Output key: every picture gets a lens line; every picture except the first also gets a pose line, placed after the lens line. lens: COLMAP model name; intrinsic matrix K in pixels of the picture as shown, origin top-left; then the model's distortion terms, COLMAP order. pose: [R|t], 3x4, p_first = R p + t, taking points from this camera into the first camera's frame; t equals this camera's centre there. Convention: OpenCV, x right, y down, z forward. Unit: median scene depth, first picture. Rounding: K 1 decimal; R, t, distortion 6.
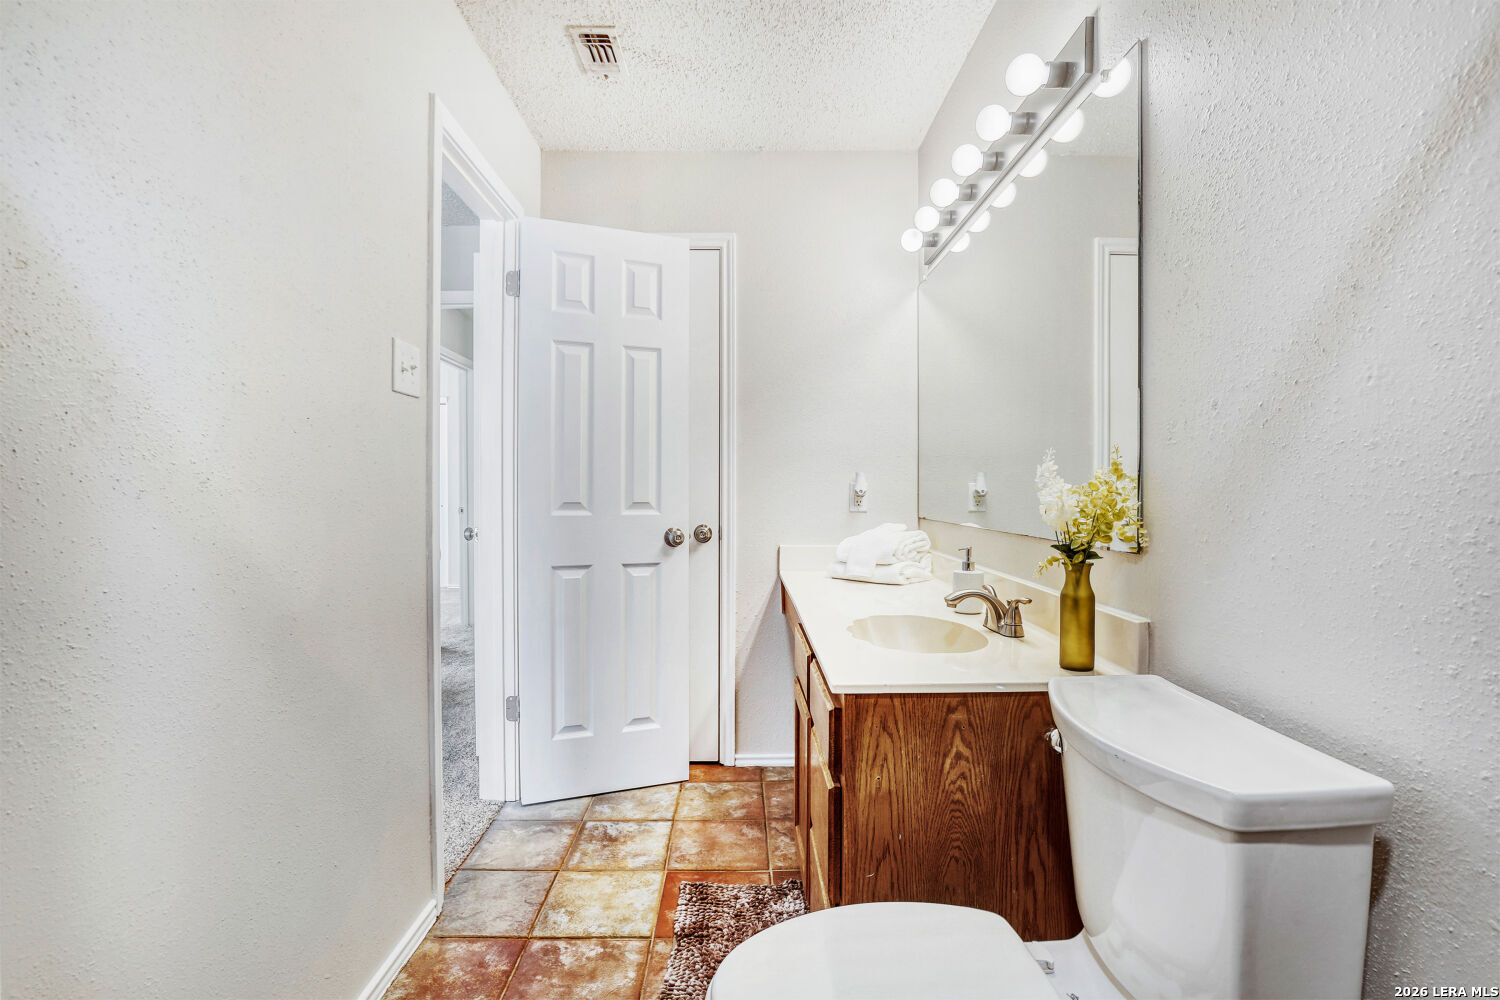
lens RADIAL K [[702.3, 0, 750.9], [0, 702.3, 493.5], [0, 0, 1]] dist [-0.045563, 0.014629]
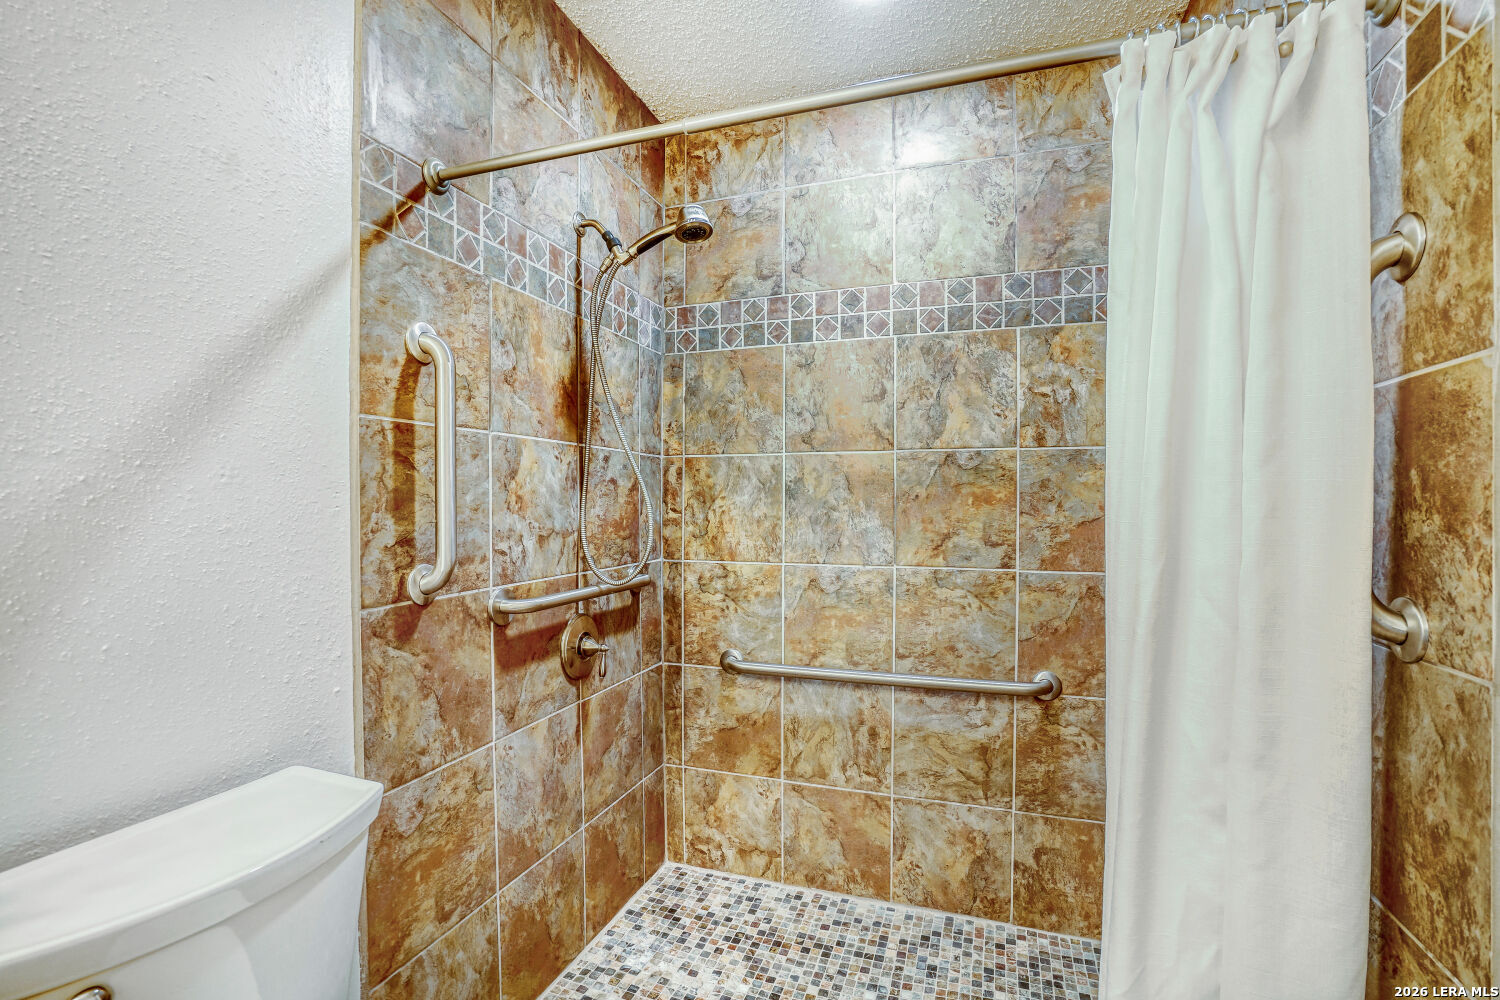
lens RADIAL K [[702.3, 0, 750.3], [0, 702.3, 507.9], [0, 0, 1]] dist [-0.045563, 0.014629]
pose [[-0.937504, 0.004342, 0.347948, -0.426344], [0.007289, 0.999948, 0.007159, -0.112274], [-0.347899, 0.009248, -0.937487, 1.827741]]
